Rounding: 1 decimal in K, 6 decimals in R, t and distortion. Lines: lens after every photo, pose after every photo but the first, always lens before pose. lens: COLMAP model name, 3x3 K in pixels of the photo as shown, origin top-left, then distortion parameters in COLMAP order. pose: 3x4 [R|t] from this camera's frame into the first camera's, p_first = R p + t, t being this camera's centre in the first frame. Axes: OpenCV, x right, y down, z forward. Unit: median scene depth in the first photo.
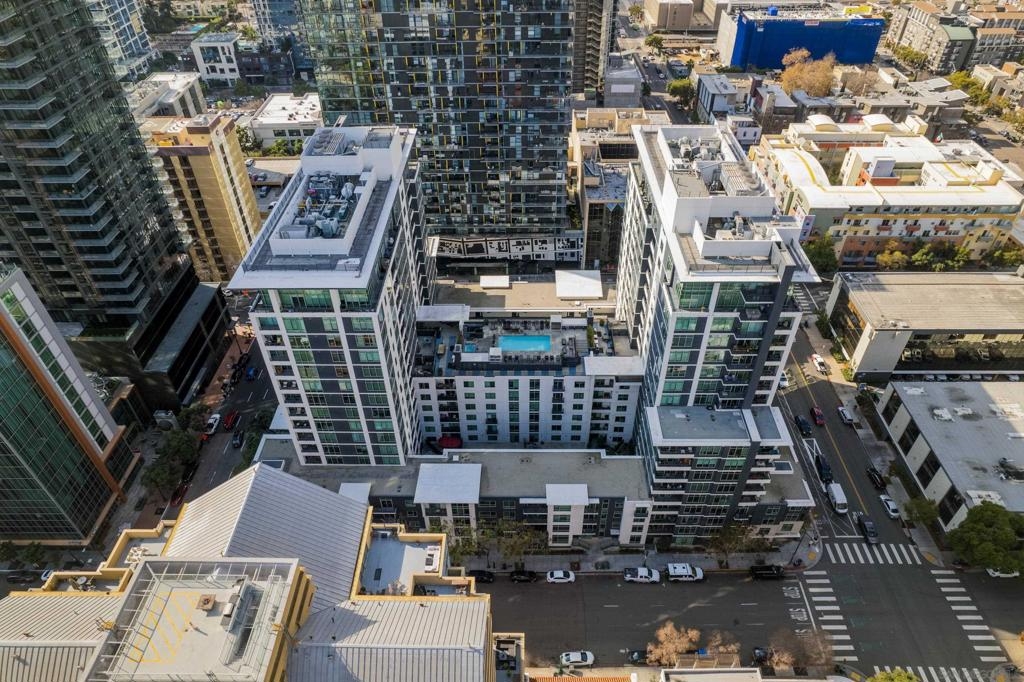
lens RADIAL K [[651.5, 0, 512.0], [0, 651.5, 341.0], [0, 0, 1]] dist [-0.076894, 0.069244]
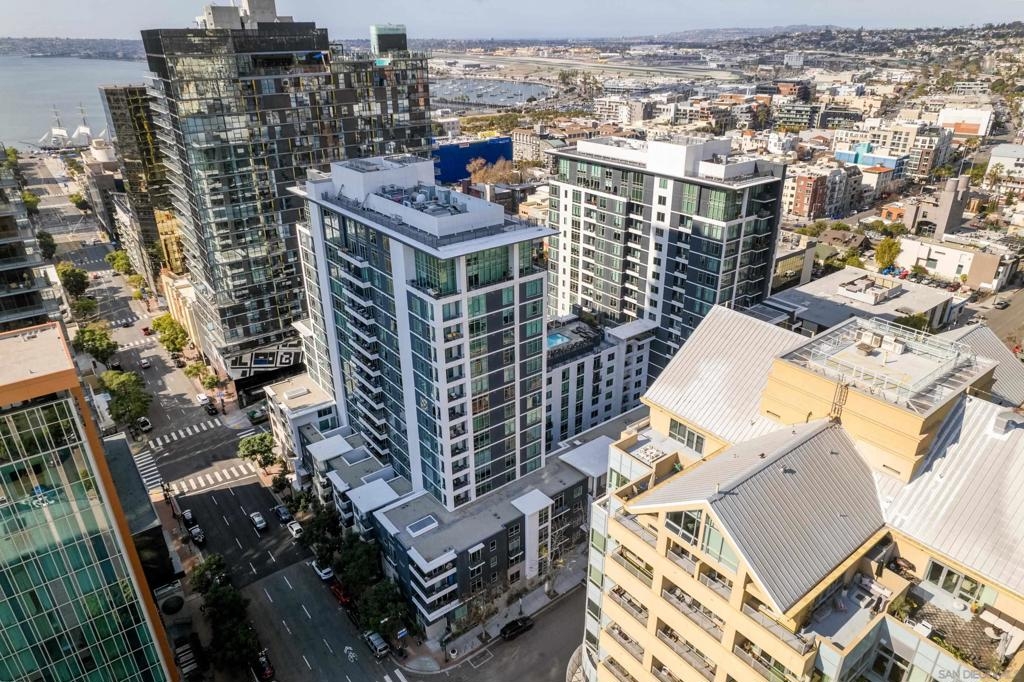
lens RADIAL K [[651.5, 0, 512.0], [0, 651.5, 341.0], [0, 0, 1]] dist [-0.076894, 0.069244]
pose [[0.781050, -0.259430, 0.568029, -0.629620], [0.402167, 0.904842, -0.139727, 0.126522], [-0.477727, 0.337576, 0.811060, 0.180297]]
